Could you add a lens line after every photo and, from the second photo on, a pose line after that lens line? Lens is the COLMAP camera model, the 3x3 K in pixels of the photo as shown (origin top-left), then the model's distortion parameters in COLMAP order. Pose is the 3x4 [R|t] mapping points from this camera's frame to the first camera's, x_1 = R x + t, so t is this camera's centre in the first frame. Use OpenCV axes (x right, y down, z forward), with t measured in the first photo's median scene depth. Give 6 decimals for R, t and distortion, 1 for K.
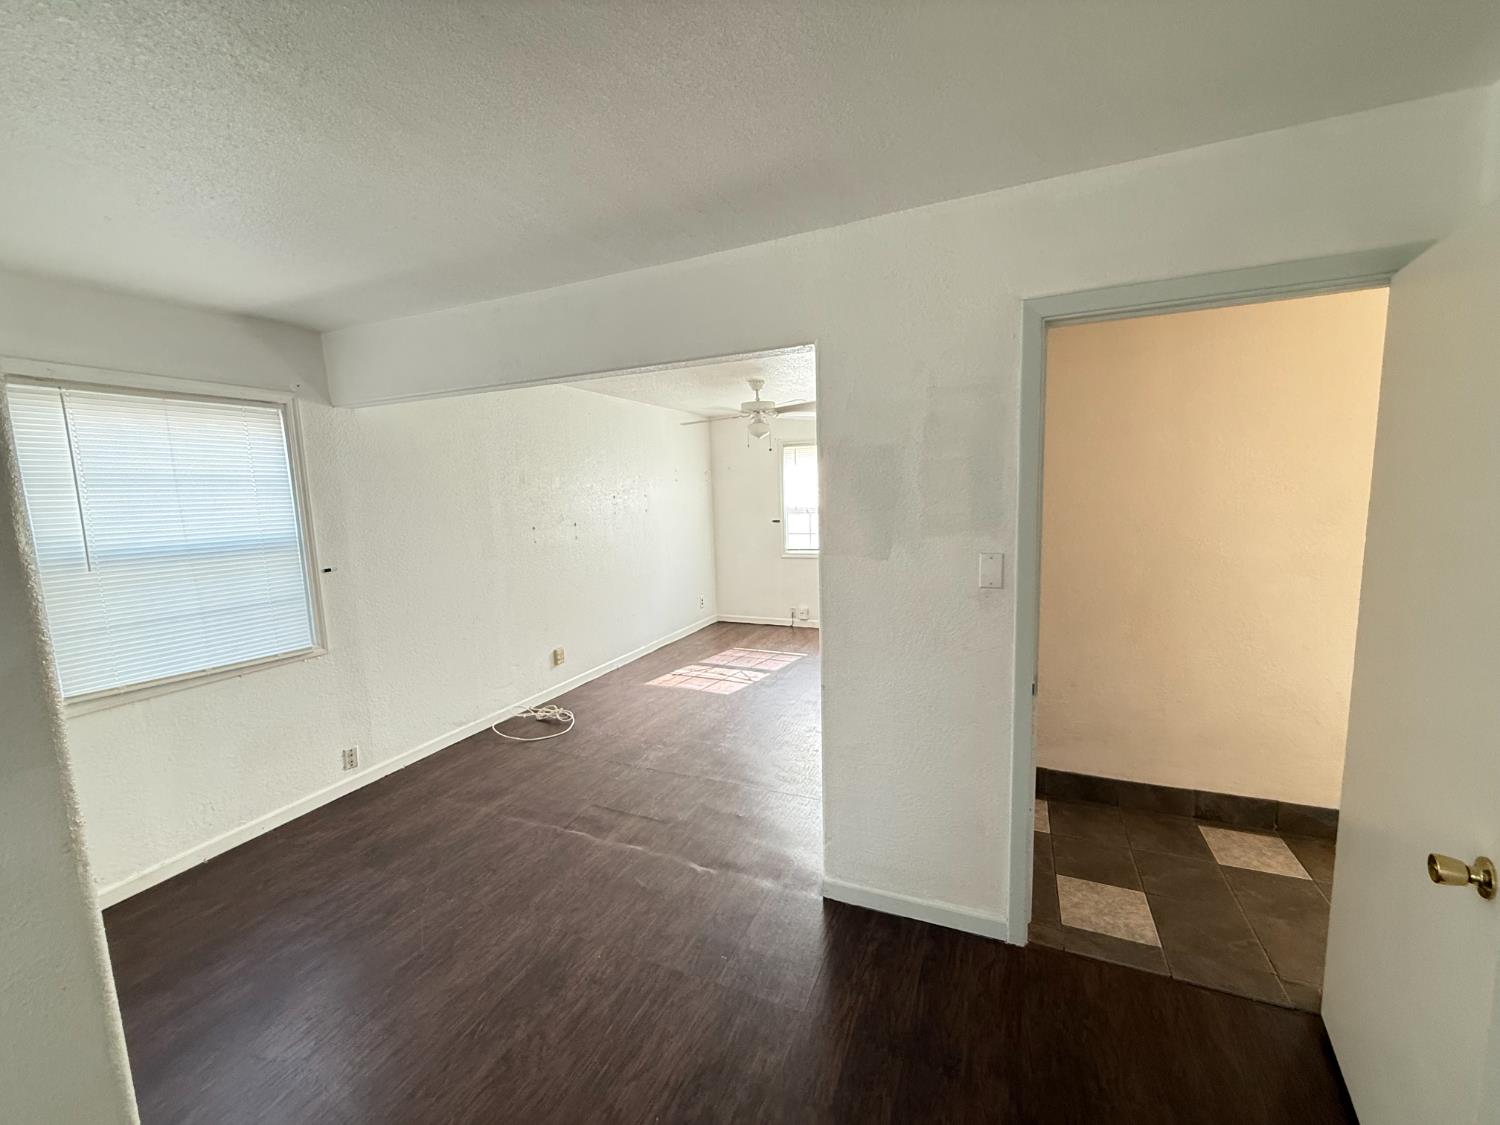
lens RADIAL K [[597.0, 0, 745.9], [0, 597.0, 563.4], [0, 0, 1]] dist [-0.000222, 0.000103]
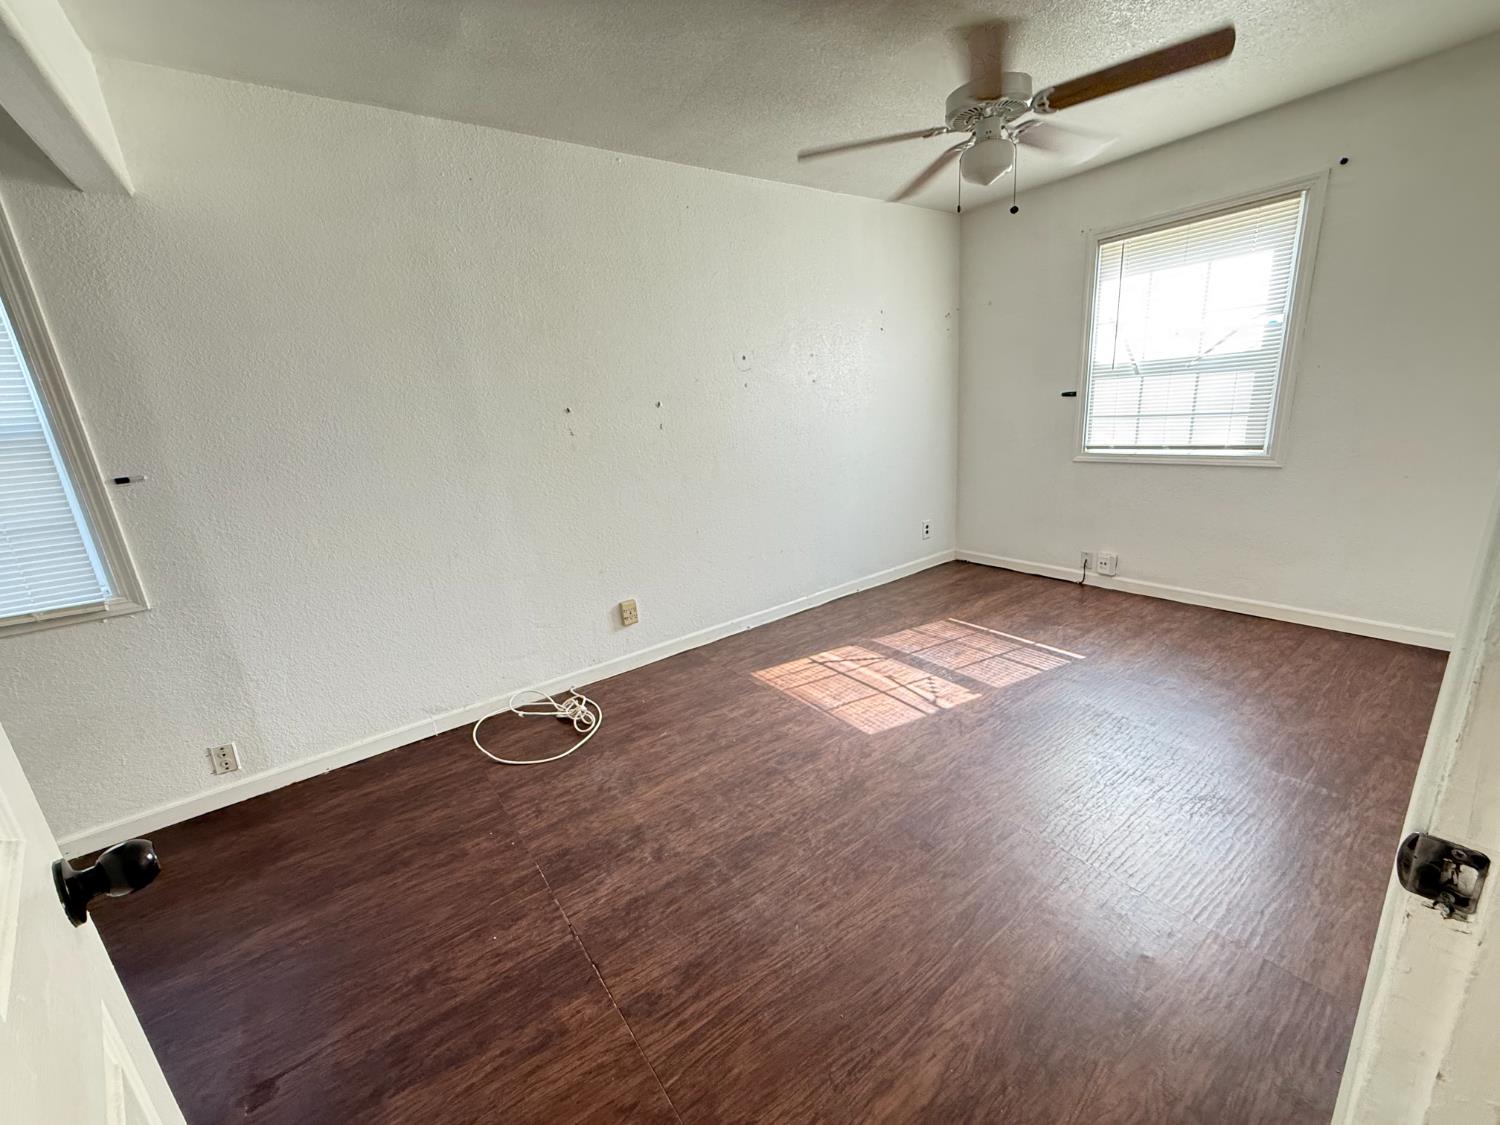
lens RADIAL K [[597.0, 0, 745.9], [0, 597.0, 563.4], [0, 0, 1]] dist [-0.000222, 0.000103]
pose [[0.864762, 0.101245, -0.491871, 0.110283], [-0.014358, 0.984050, 0.177311, -0.014740], [0.501977, -0.146270, 0.852422, 0.501976]]
